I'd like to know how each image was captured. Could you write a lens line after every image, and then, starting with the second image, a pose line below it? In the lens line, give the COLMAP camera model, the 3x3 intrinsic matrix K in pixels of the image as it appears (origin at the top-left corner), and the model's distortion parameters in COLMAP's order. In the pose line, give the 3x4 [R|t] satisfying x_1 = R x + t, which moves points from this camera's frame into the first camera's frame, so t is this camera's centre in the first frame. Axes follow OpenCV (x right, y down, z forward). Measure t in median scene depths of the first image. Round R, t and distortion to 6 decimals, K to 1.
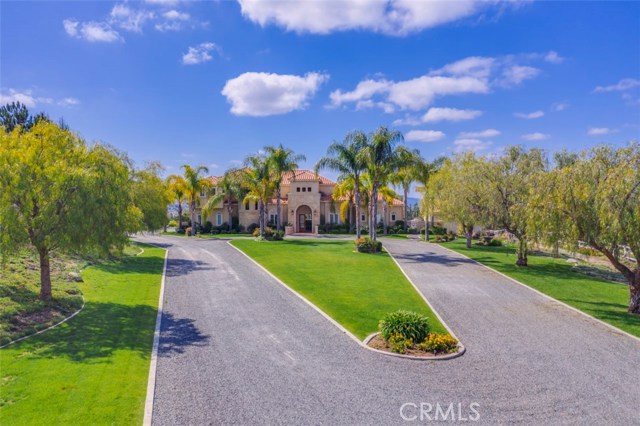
lens RADIAL K [[505.4, 0, 323.2], [0, 505.4, 214.0], [0, 0, 1]] dist [-0.008820, 0.045443]
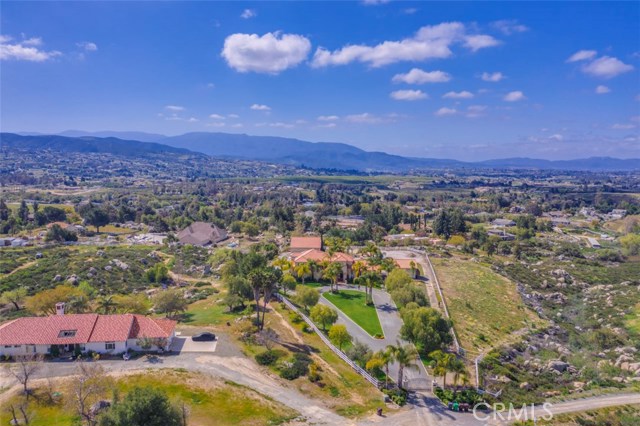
lens RADIAL K [[505.4, 0, 323.2], [0, 505.4, 214.0], [0, 0, 1]] dist [-0.008820, 0.045443]
pose [[0.999244, 0.005268, 0.038513, -0.257928], [-0.008651, 0.996065, 0.088202, -0.602427], [-0.037897, -0.088468, 0.995358, -1.705399]]
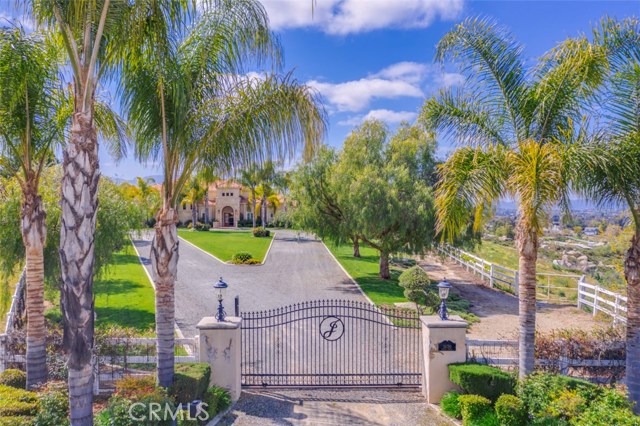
lens RADIAL K [[505.4, 0, 323.2], [0, 505.4, 214.0], [0, 0, 1]] dist [-0.008820, 0.045443]
pose [[0.993826, -0.002624, 0.110916, 0.075820], [0.002209, 0.999990, 0.003857, -0.001090], [-0.110925, -0.003589, 0.993822, -0.419988]]
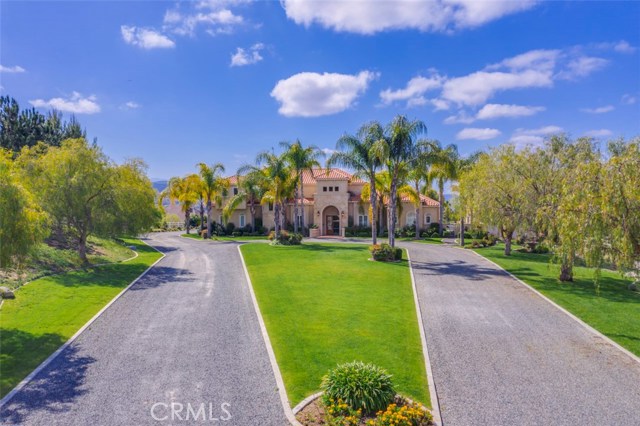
lens RADIAL K [[505.4, 0, 323.2], [0, 505.4, 214.0], [0, 0, 1]] dist [-0.008820, 0.045443]
pose [[0.994826, 0.002203, -0.101571, 0.049438], [-0.002152, 0.999997, 0.000620, -0.003337], [0.101572, -0.000398, 0.994828, 0.084308]]
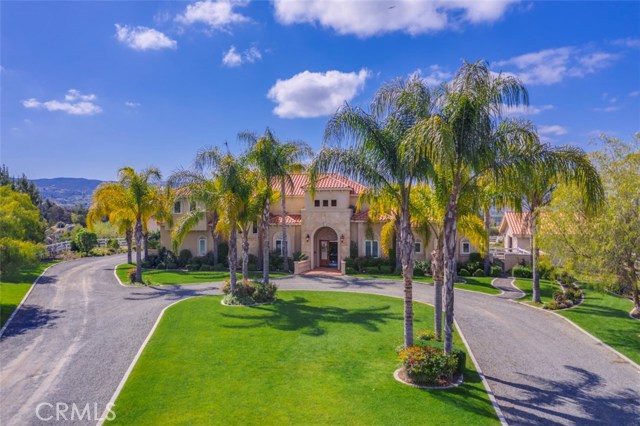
lens RADIAL K [[505.4, 0, 323.2], [0, 505.4, 214.0], [0, 0, 1]] dist [-0.008820, 0.045443]
pose [[0.994727, 0.002071, -0.102540, 0.030121], [-0.002124, 0.999998, -0.000412, -0.039660], [0.102539, 0.000628, 0.994729, 0.405755]]
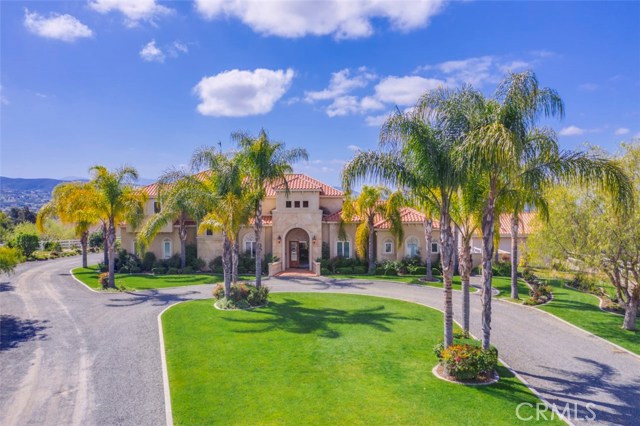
lens RADIAL K [[505.4, 0, 323.2], [0, 505.4, 214.0], [0, 0, 1]] dist [-0.008820, 0.045443]
pose [[0.999201, 0.001498, 0.039943, -0.035771], [-0.001509, 0.999999, 0.000256, -0.041821], [-0.039942, -0.000316, 0.999202, 0.402459]]
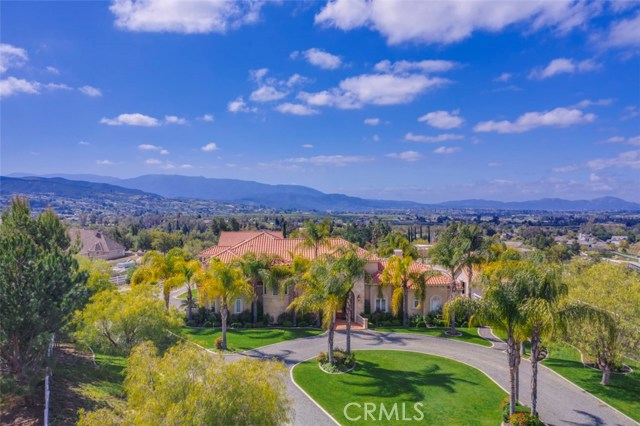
lens RADIAL K [[505.4, 0, 323.2], [0, 505.4, 214.0], [0, 0, 1]] dist [-0.008820, 0.045443]
pose [[0.992937, 0.003437, 0.118597, -0.199673], [-0.003681, 0.999992, 0.001839, -0.163743], [-0.118590, -0.002263, 0.992941, 0.215037]]
